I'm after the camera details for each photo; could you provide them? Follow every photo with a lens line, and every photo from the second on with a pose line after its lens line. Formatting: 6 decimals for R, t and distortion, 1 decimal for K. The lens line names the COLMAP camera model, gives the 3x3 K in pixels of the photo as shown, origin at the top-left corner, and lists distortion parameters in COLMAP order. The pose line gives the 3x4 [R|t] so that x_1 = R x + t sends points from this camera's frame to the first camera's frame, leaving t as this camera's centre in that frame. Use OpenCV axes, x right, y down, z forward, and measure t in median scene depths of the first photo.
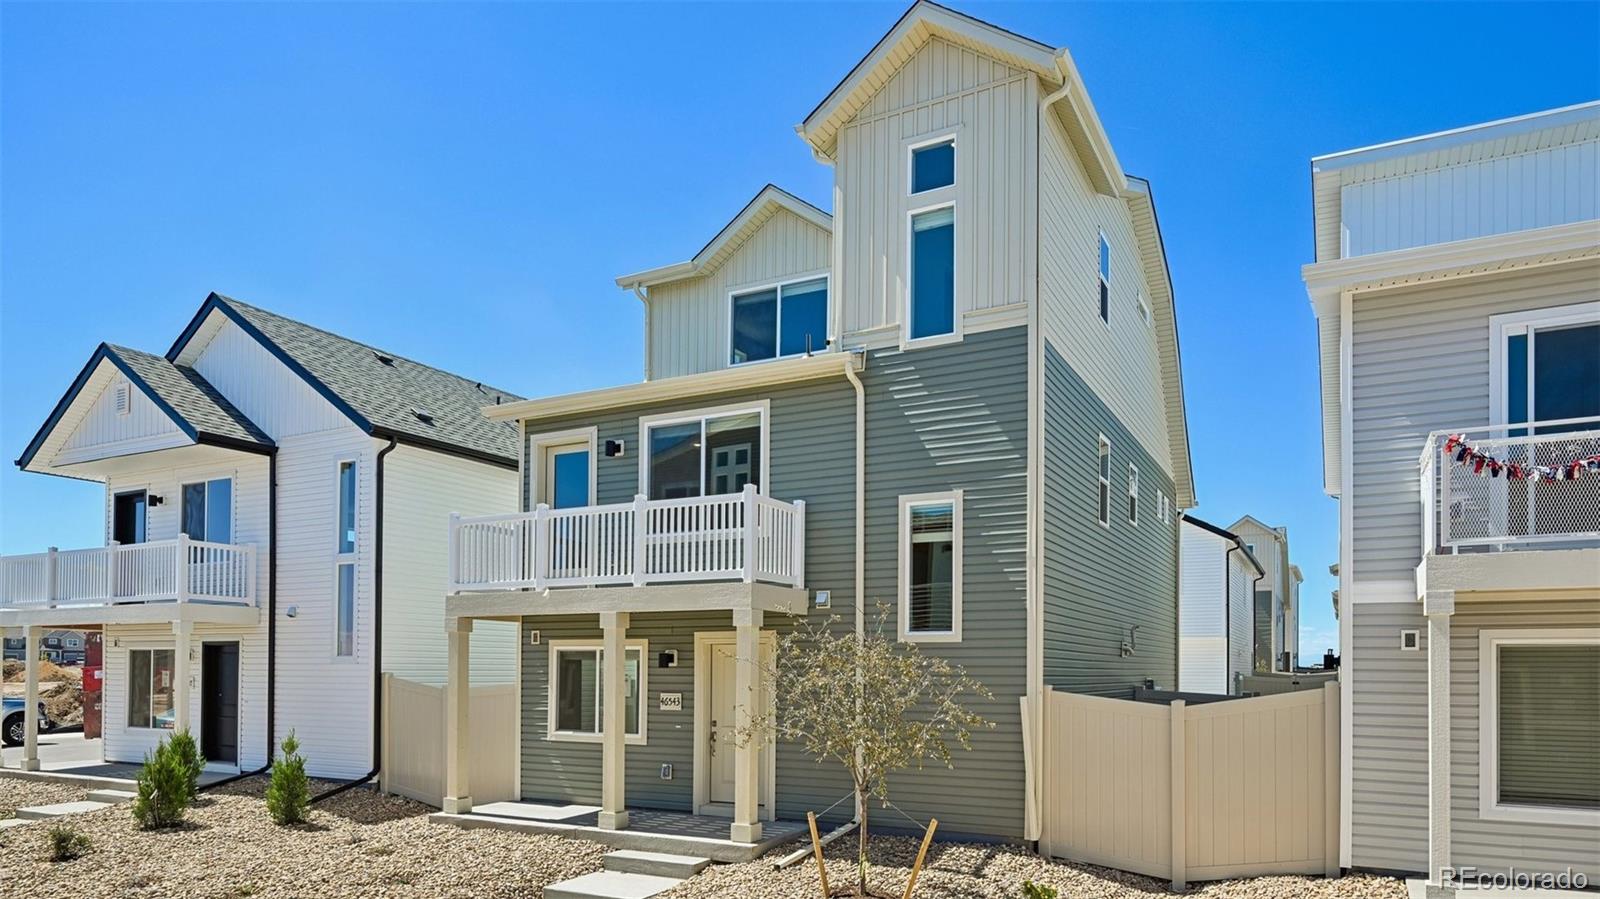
lens RADIAL K [[964.0, 0, 800.0], [0, 964.0, 449.5], [0, 0, 1]] dist [-0.001315, 0.000398]
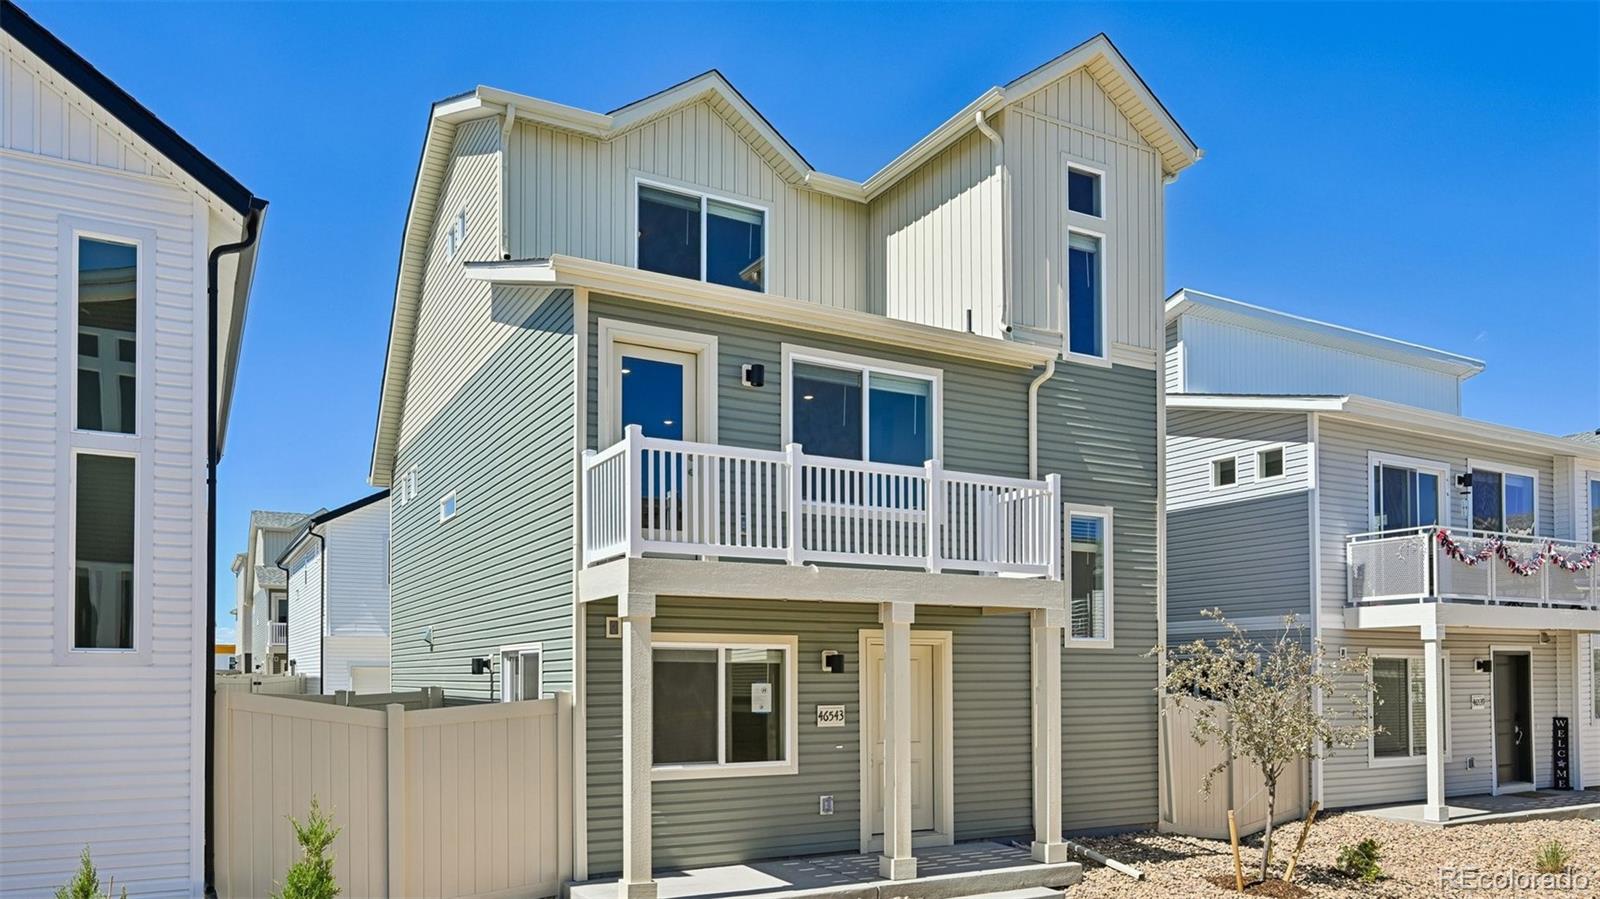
lens RADIAL K [[1116.7, 0, 802.6], [0, 1116.7, 406.5], [0, 0, 1]] dist [-0.000422, -0.002376]
pose [[0.543673, 0.190953, 0.817286, -0.939283], [-0.186555, 0.976909, -0.104148, 0.113008], [-0.818301, -0.095846, 0.566742, 0.521828]]
